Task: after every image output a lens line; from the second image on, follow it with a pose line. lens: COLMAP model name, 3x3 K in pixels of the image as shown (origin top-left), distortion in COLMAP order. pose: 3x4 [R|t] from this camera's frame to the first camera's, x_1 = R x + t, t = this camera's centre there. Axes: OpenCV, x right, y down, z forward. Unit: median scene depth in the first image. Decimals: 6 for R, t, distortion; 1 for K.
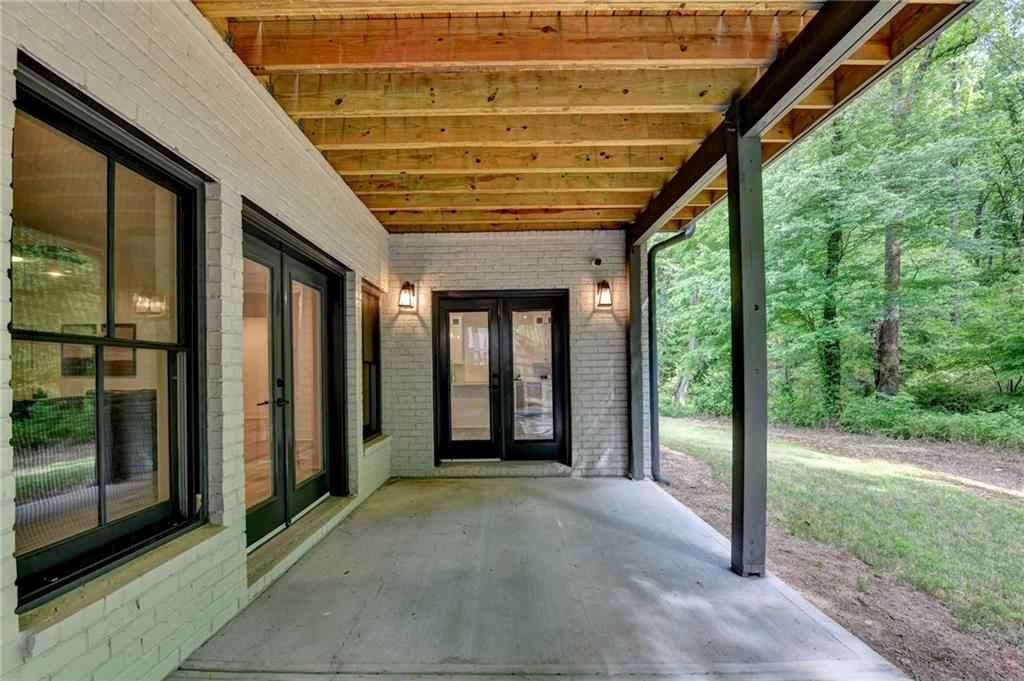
lens RADIAL K [[446.7, 0, 532.0], [0, 446.7, 372.4], [0, 0, 1]] dist [-0.003576, -0.001366]
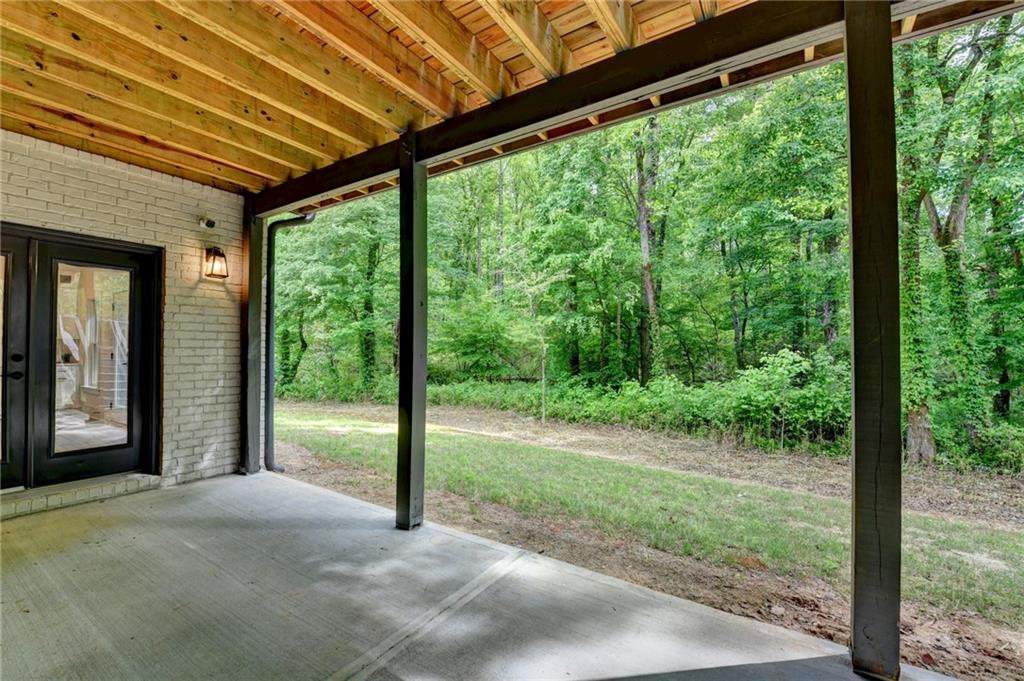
lens RADIAL K [[425.4, 0, 503.1], [0, 425.4, 343.8], [0, 0, 1]] dist [-0.003827, -0.000724]
pose [[0.574692, 0.032587, 0.817721, -0.175349], [-0.011447, 0.999429, -0.031784, -0.000989], [-0.818290, 0.008905, 0.574737, 0.080669]]
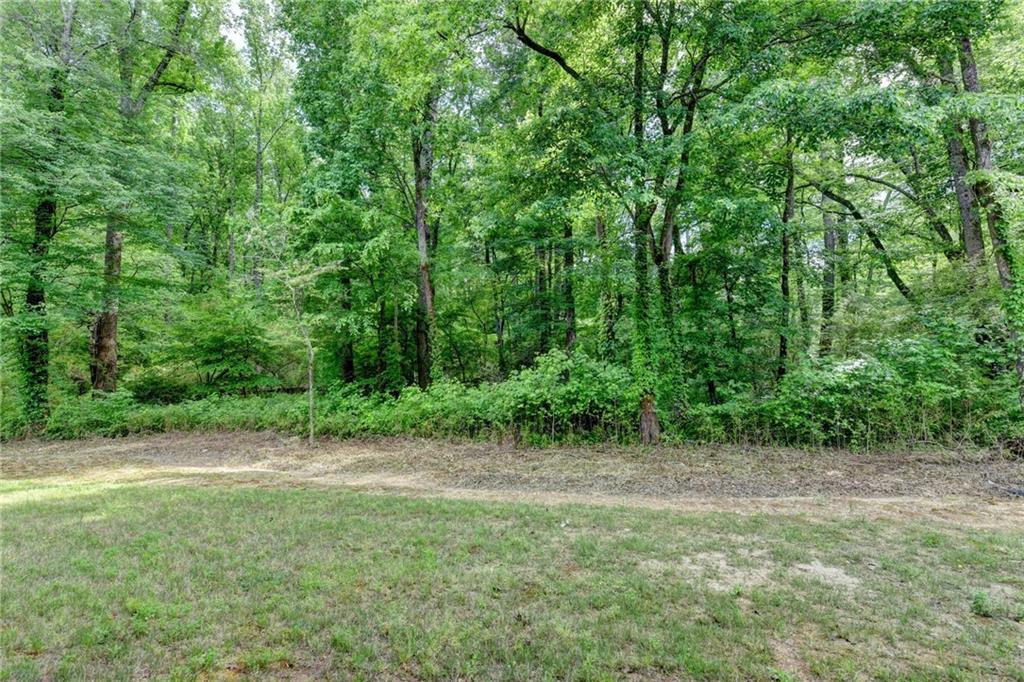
lens RADIAL K [[403.1, 0, 472.7], [0, 403.1, 343.7], [0, 0, 1]] dist [-0.025127, -0.000350]
pose [[0.143654, 0.039241, 0.988850, 0.200785], [0.020061, 0.998893, -0.042554, -0.001563], [-0.989425, 0.025950, 0.142707, 0.268683]]
